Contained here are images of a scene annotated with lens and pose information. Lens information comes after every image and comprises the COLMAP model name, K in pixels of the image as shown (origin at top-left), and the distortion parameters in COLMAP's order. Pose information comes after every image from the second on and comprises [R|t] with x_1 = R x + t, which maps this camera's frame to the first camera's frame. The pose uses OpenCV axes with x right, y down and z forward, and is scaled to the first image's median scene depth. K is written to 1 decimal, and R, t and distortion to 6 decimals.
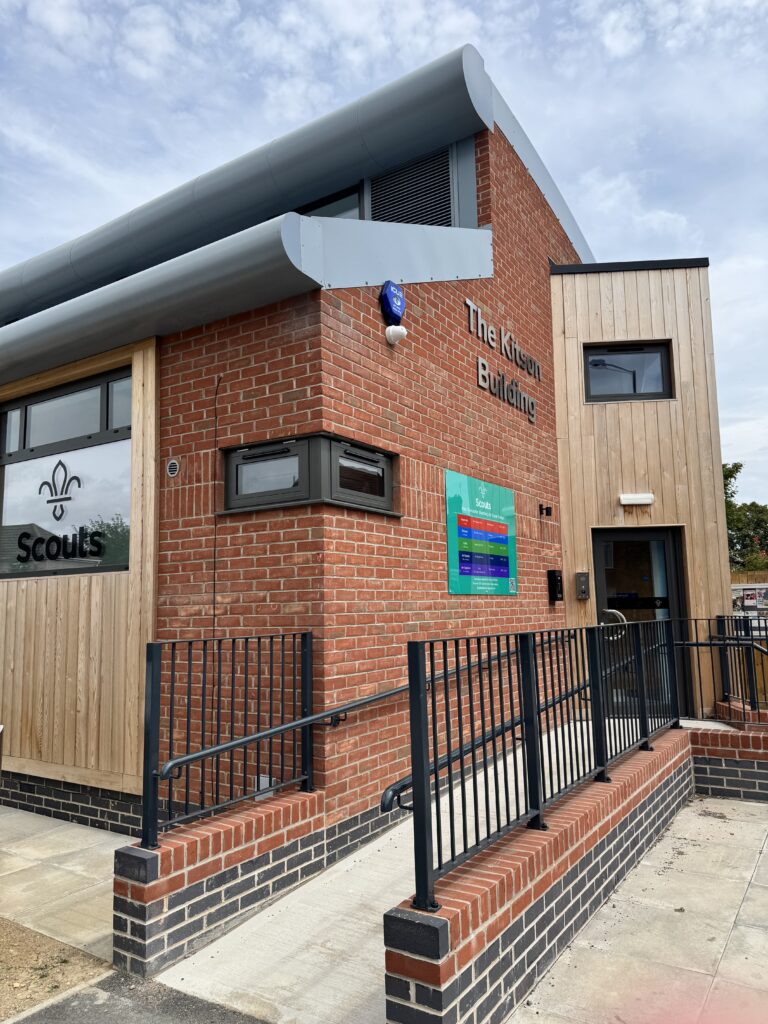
lens RADIAL K [[724.1, 0, 384.8], [0, 724.1, 515.3], [0, 0, 1]] dist [0.045575, -0.002081]
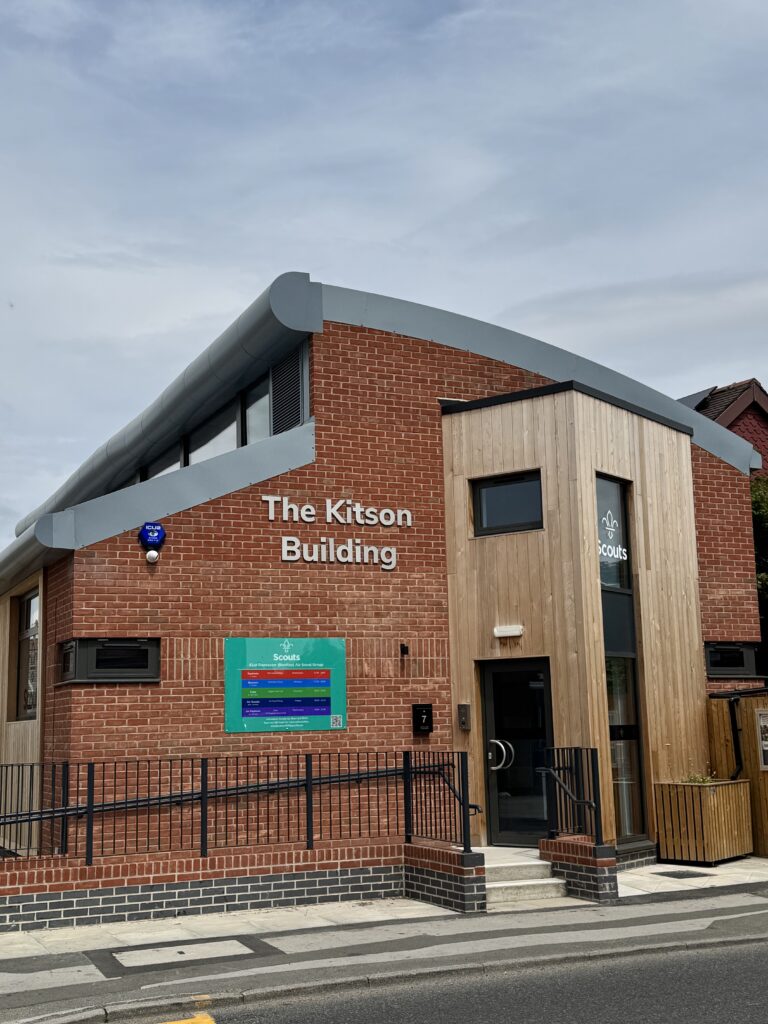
lens RADIAL K [[1273.8, 0, 383.6], [0, 1273.8, 510.3], [0, 0, 1]] dist [0.029493, 0.000000]
pose [[0.838934, -0.088429, -0.537002, 1.189896], [0.076296, 0.996077, -0.044833, -0.126215], [0.538859, -0.003359, 0.842389, -0.610019]]
